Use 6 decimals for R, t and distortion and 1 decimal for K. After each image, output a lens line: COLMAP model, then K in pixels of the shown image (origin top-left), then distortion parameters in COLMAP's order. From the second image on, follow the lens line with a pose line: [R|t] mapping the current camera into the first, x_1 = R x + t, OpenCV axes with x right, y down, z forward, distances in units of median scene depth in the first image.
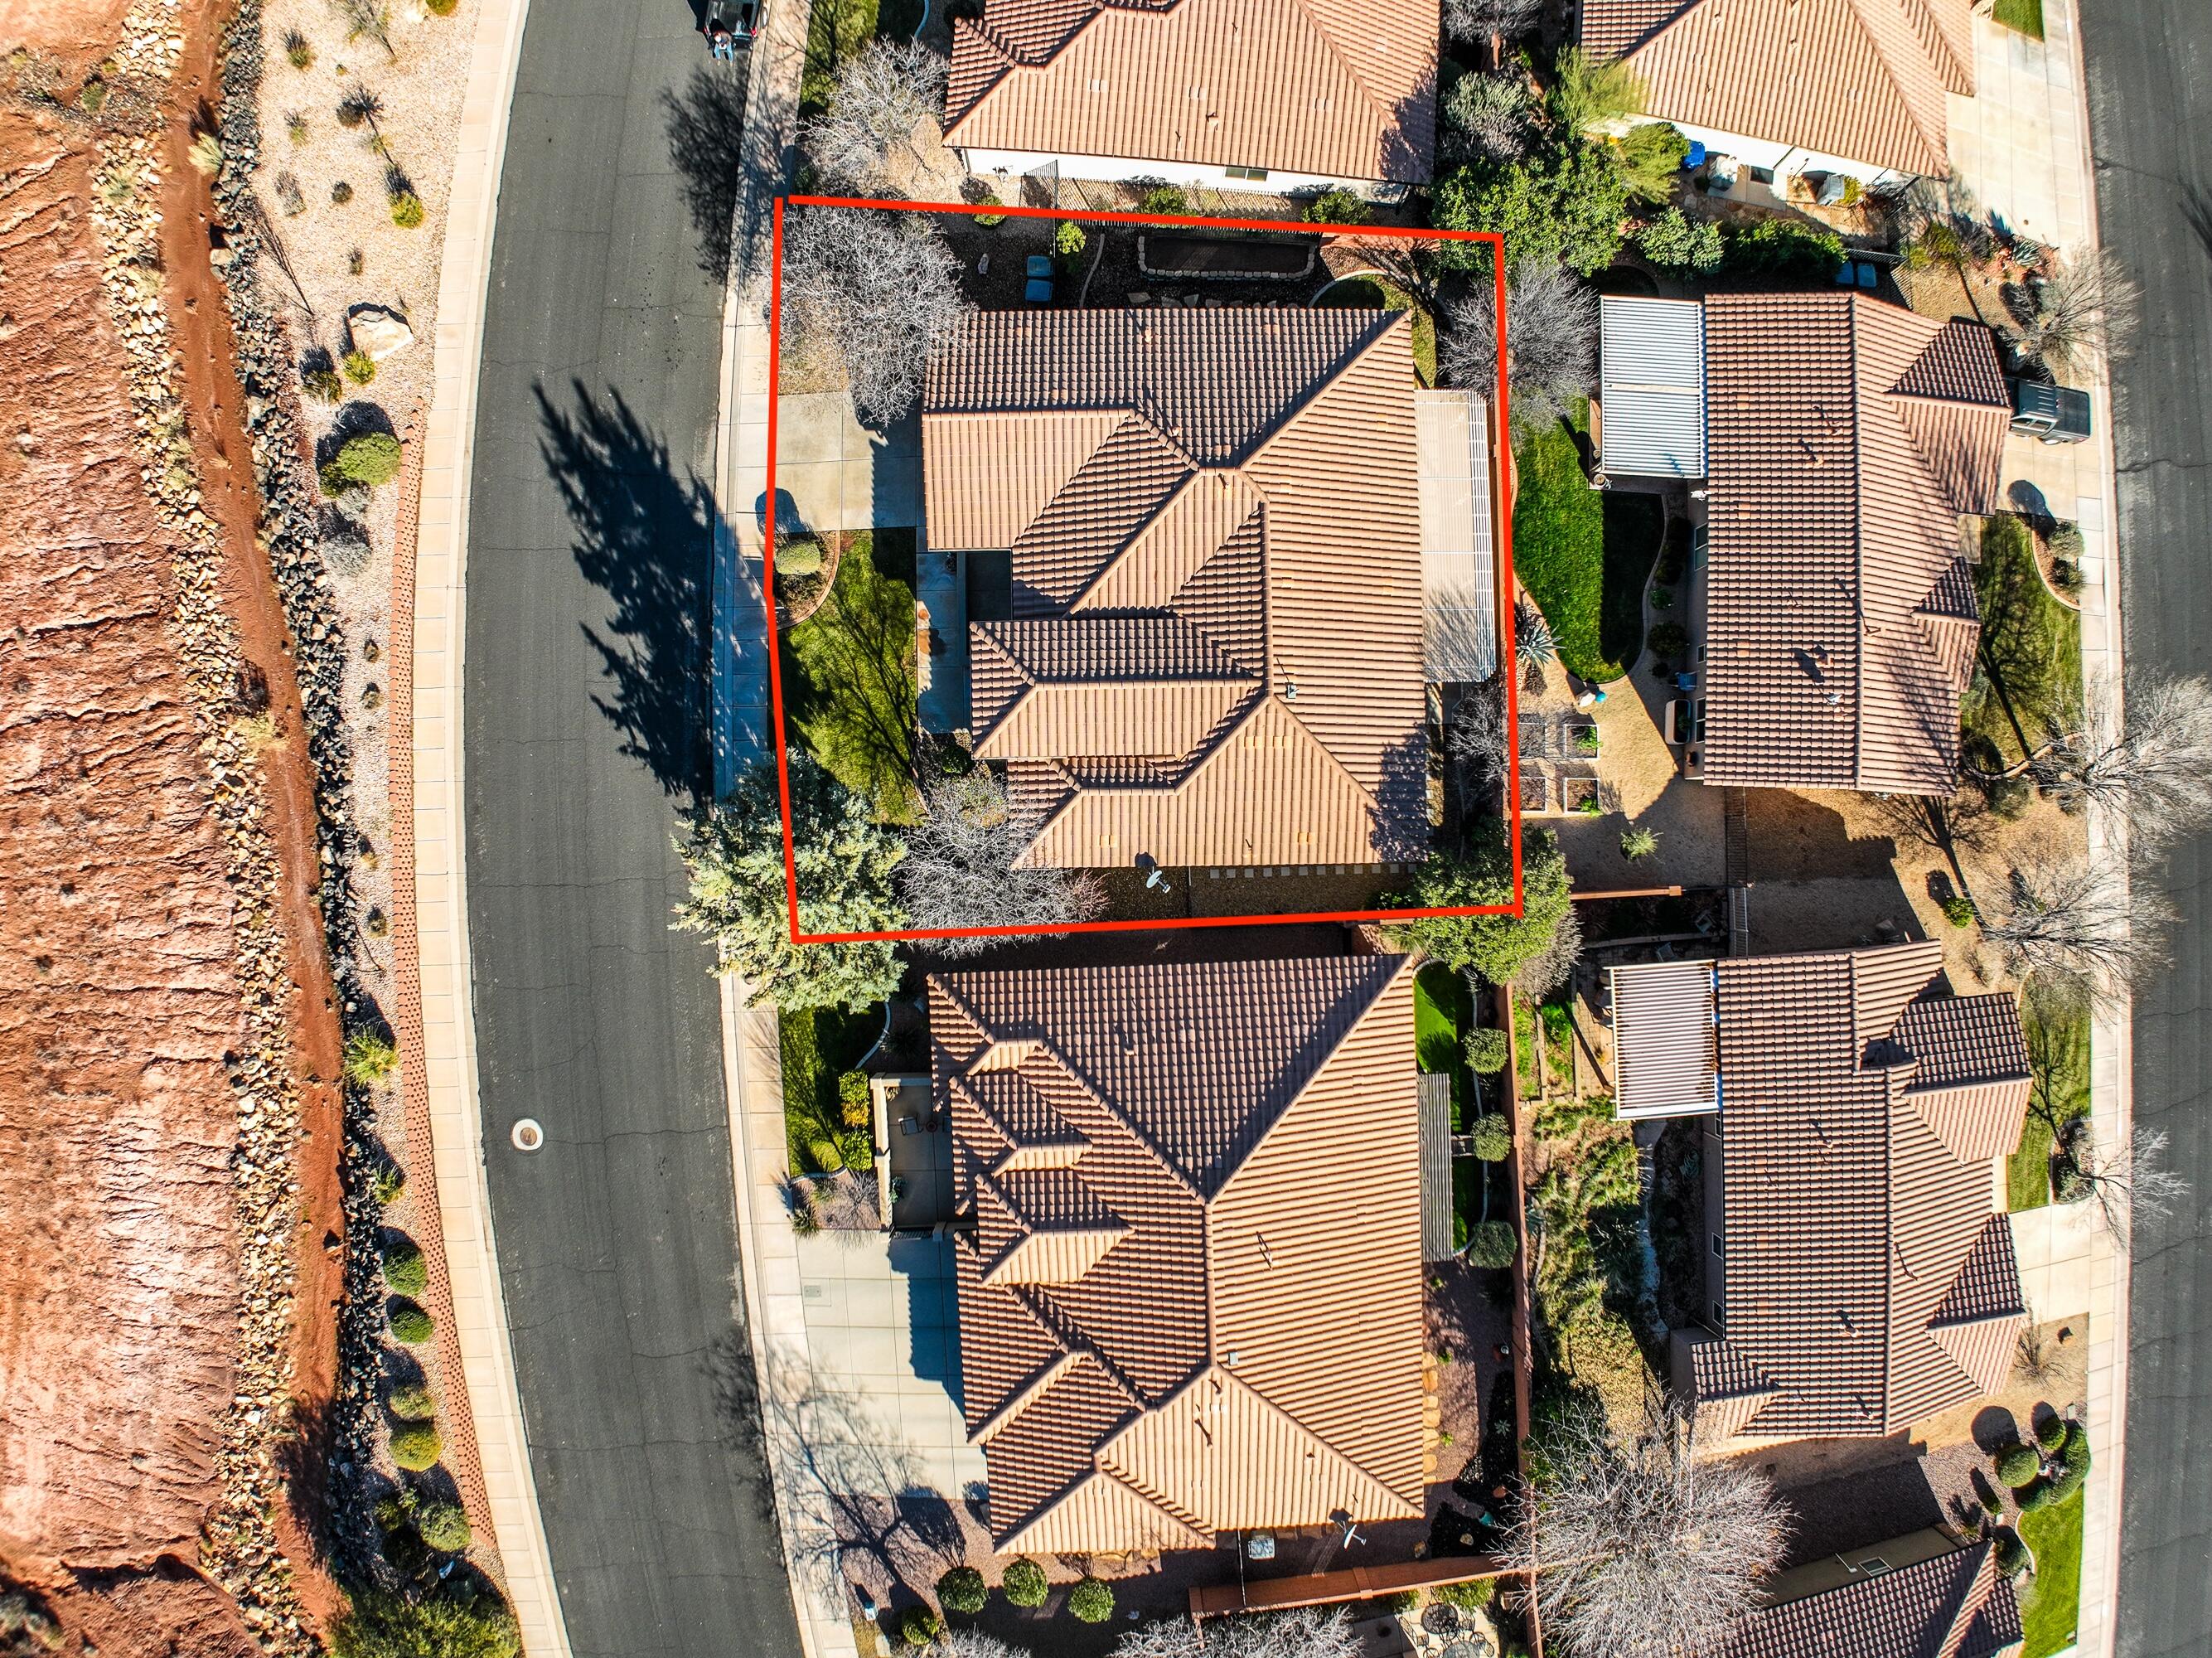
lens RADIAL K [[1373.2, 0, 1119.9], [0, 1373.2, 786.5], [0, 0, 1]] dist [-0.179456, 0.026966]
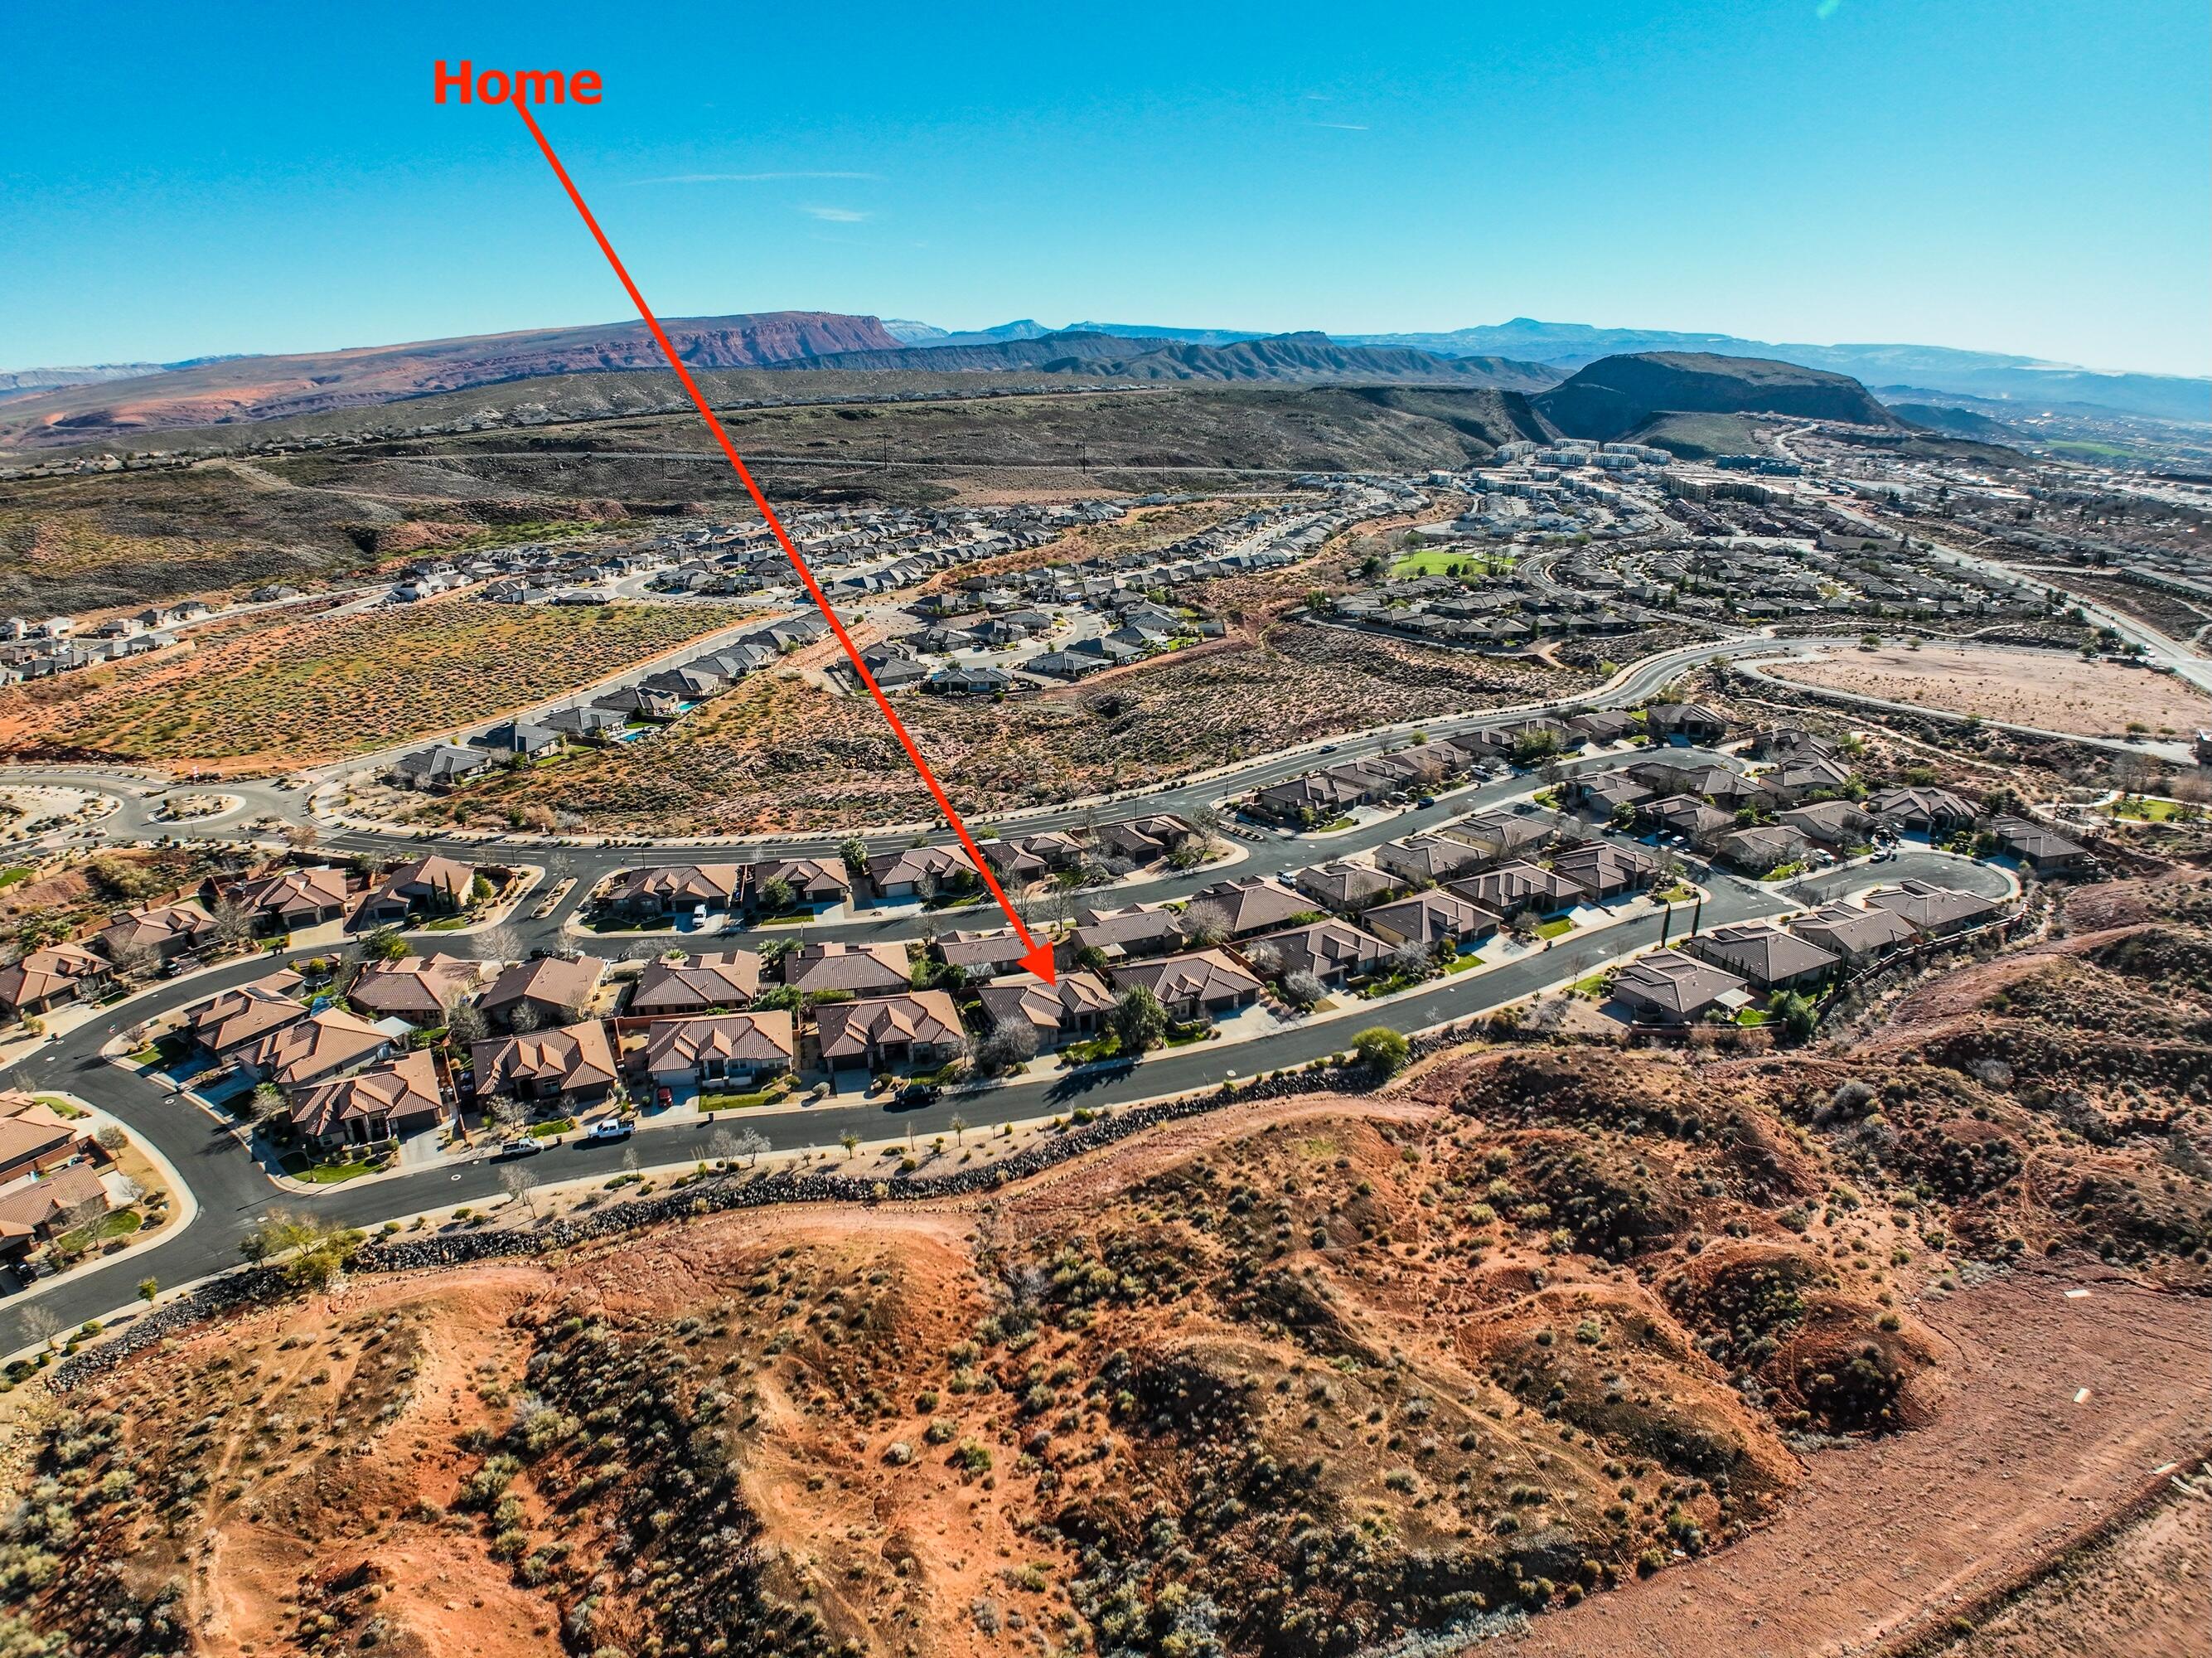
lens RADIAL K [[1373.2, 0, 1119.9], [0, 1373.2, 786.5], [0, 0, 1]] dist [-0.179456, 0.026966]
pose [[-0.350548, -0.294073, 0.889178, -3.666604], [0.936277, -0.087344, 0.340230, -1.339587], [-0.022388, 0.951784, 0.305952, -1.020428]]
